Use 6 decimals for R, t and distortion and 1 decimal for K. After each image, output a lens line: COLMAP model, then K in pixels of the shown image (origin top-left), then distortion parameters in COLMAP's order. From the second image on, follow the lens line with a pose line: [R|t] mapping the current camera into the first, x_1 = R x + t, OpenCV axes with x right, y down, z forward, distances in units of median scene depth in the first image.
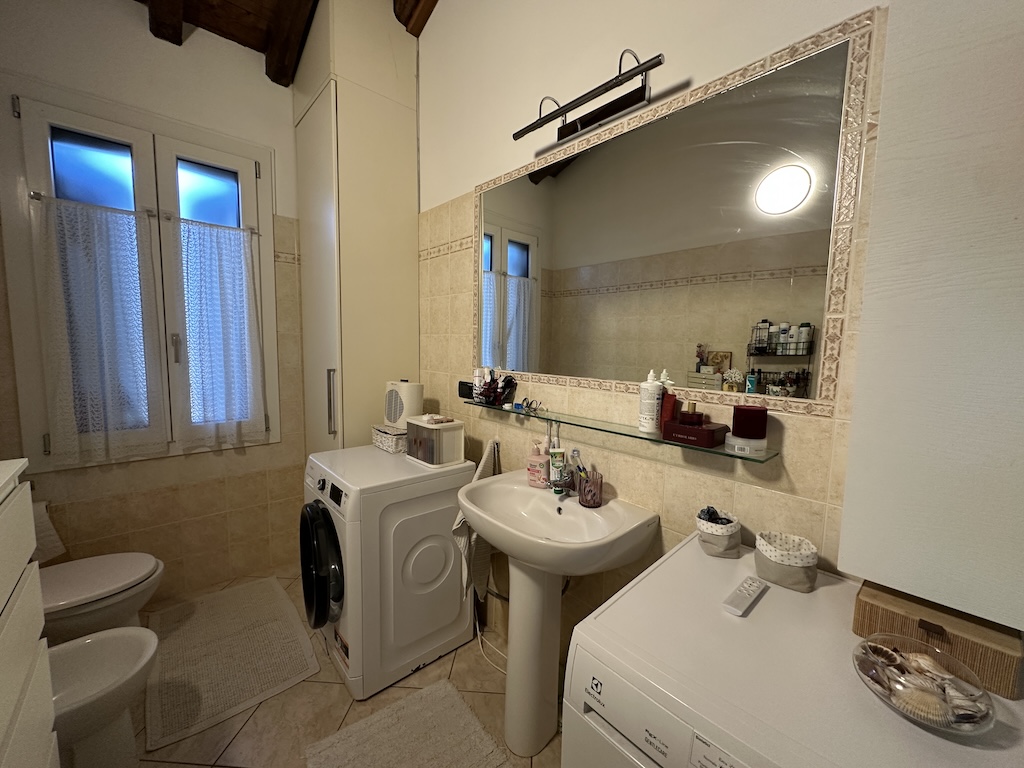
lens RADIAL K [[408.4, 0, 514.0], [0, 408.4, 384.9], [0, 0, 1]] dist [-0.002333, 0.000797]
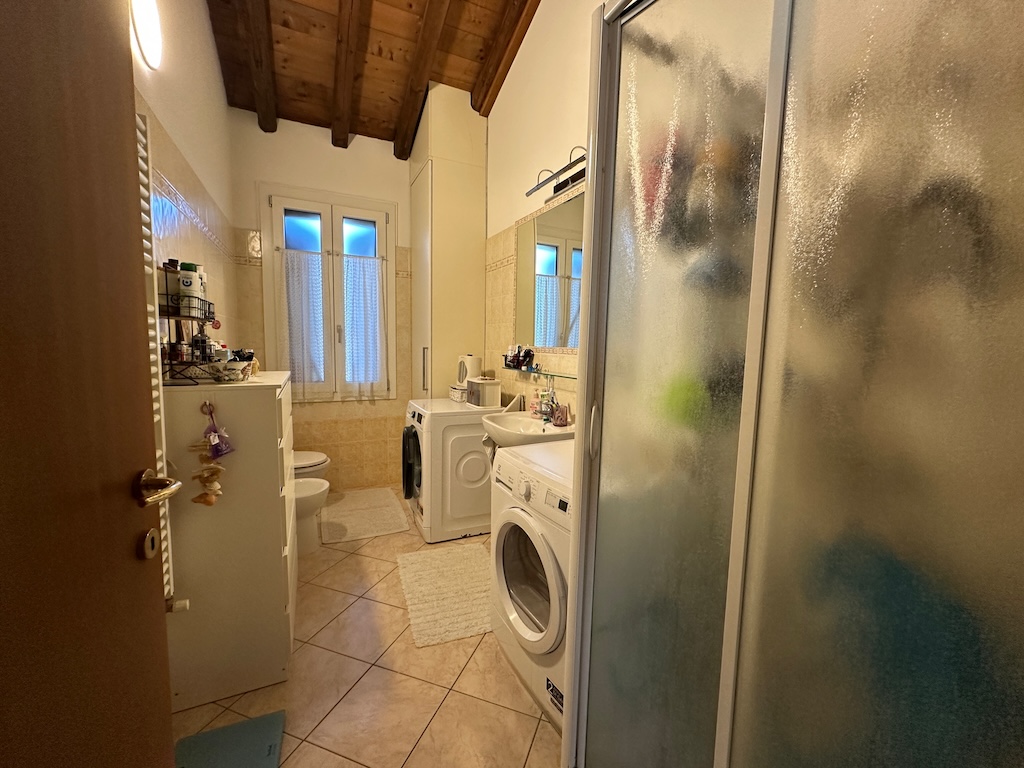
lens RADIAL K [[408.4, 0, 508.8], [0, 408.4, 383.3], [0, 0, 1]] dist [-0.002333, 0.000797]
pose [[0.960217, 0.027596, -0.277890, 0.293134], [-0.028617, 0.999590, 0.000385, 0.090995], [0.277786, 0.007583, 0.960613, -0.393945]]
